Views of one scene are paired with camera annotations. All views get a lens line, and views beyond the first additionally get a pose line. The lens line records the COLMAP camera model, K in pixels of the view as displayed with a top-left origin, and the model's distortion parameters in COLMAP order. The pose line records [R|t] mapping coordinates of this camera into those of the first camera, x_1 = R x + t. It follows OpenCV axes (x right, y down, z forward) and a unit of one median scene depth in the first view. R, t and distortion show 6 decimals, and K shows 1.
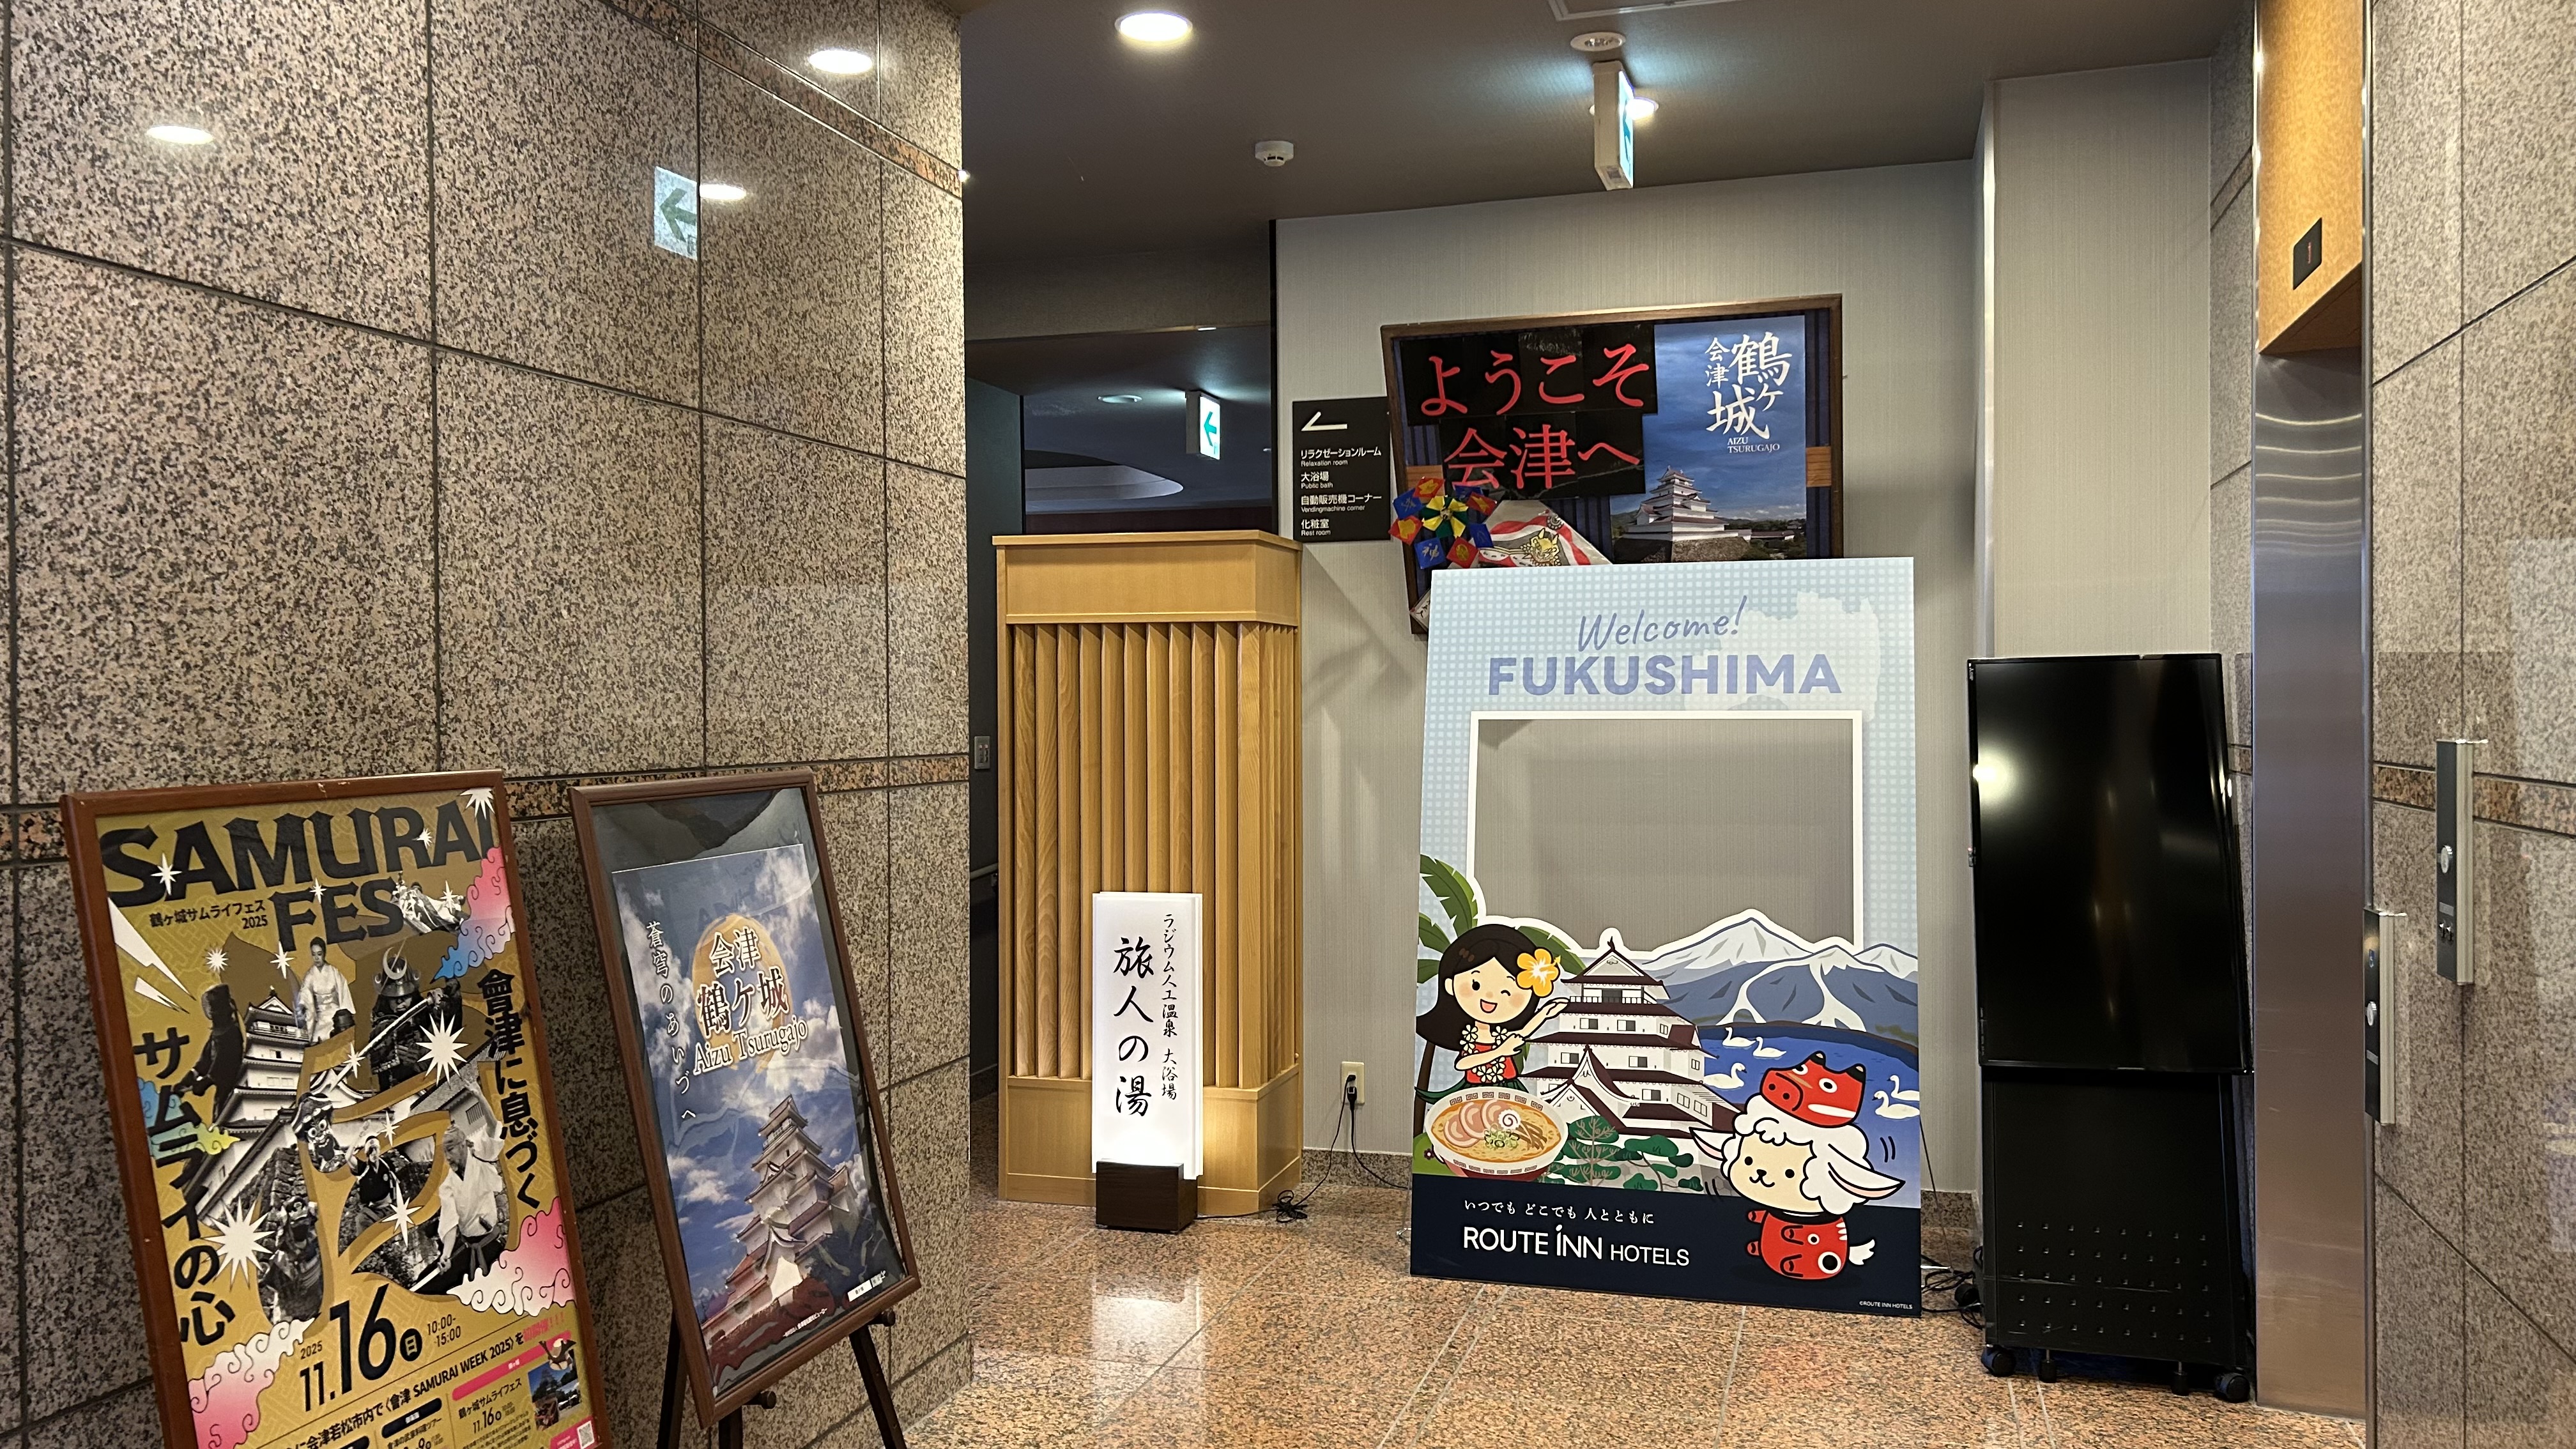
lens RADIAL K [[1956.5, 0, 1288.0], [0, 1956.5, 724.5], [0, 0, 1]] dist [0.021657, 0.002384]
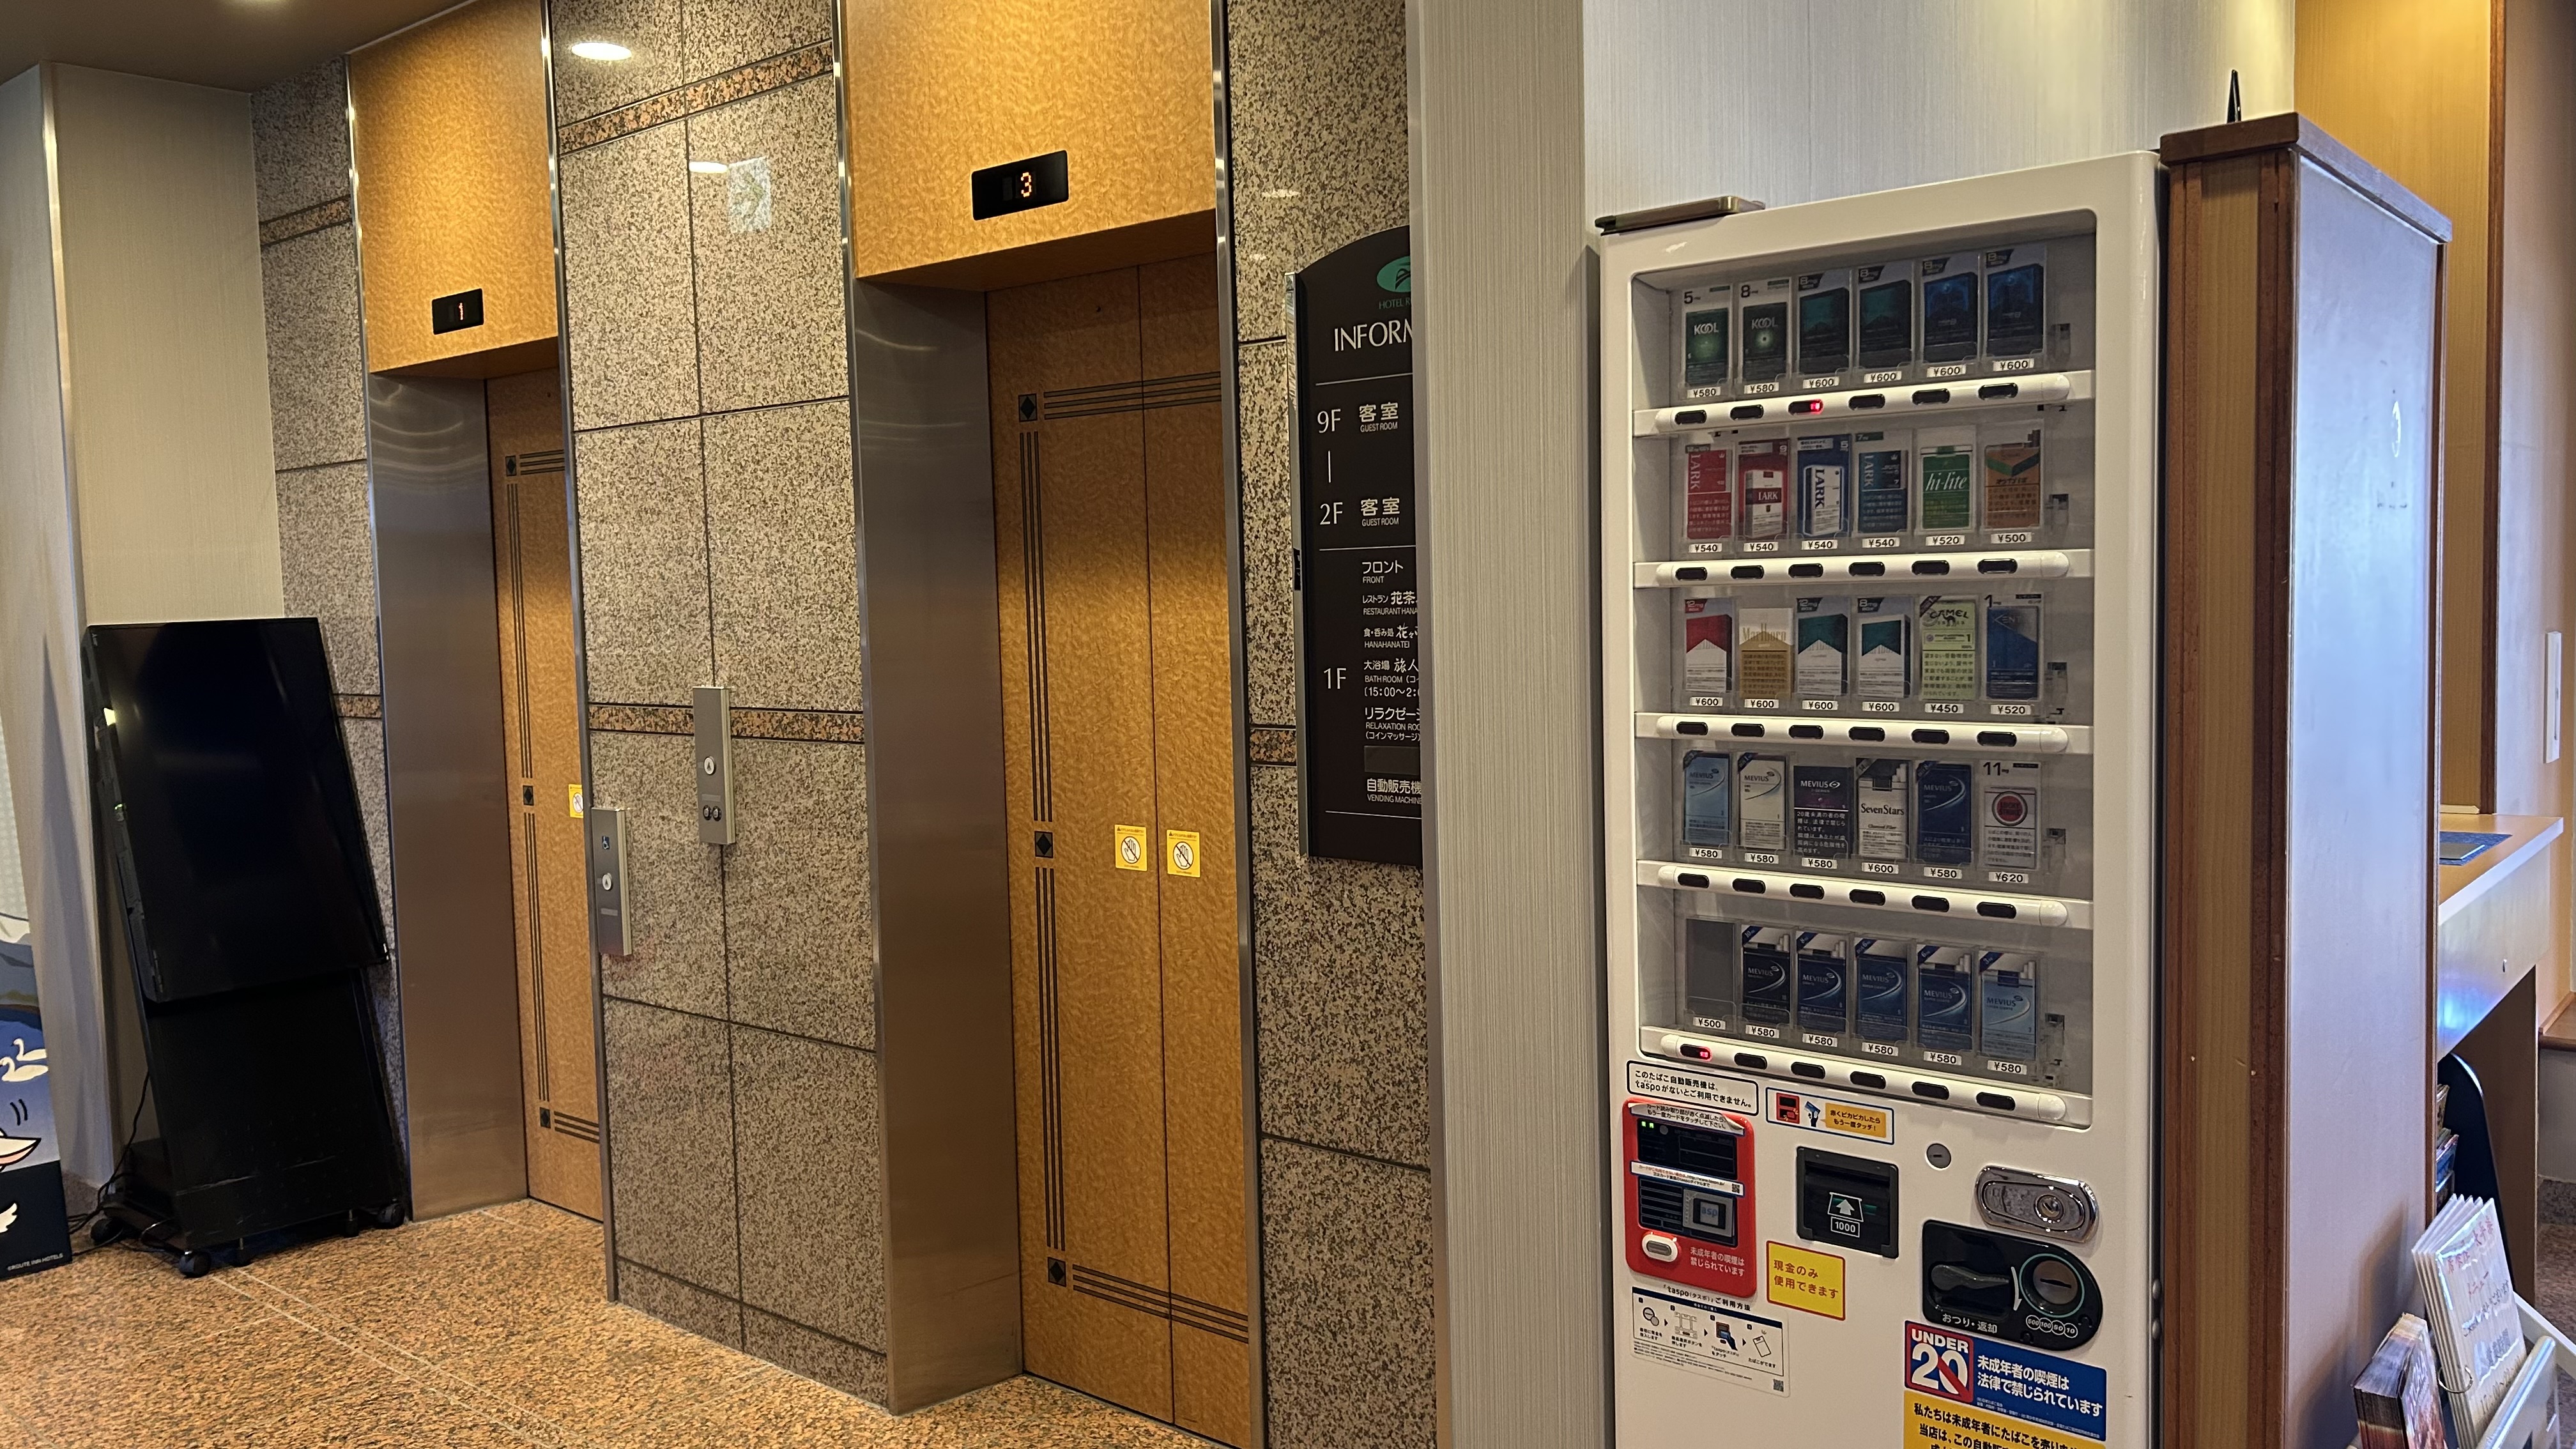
lens RADIAL K [[1956.5, 0, 1288.0], [0, 1956.5, 724.5], [0, 0, 1]] dist [0.021657, 0.002384]
pose [[0.407012, -0.069784, 0.910753, -0.347176], [0.032721, 0.997551, 0.061812, -0.024419], [-0.912837, 0.004642, 0.408299, -0.011524]]
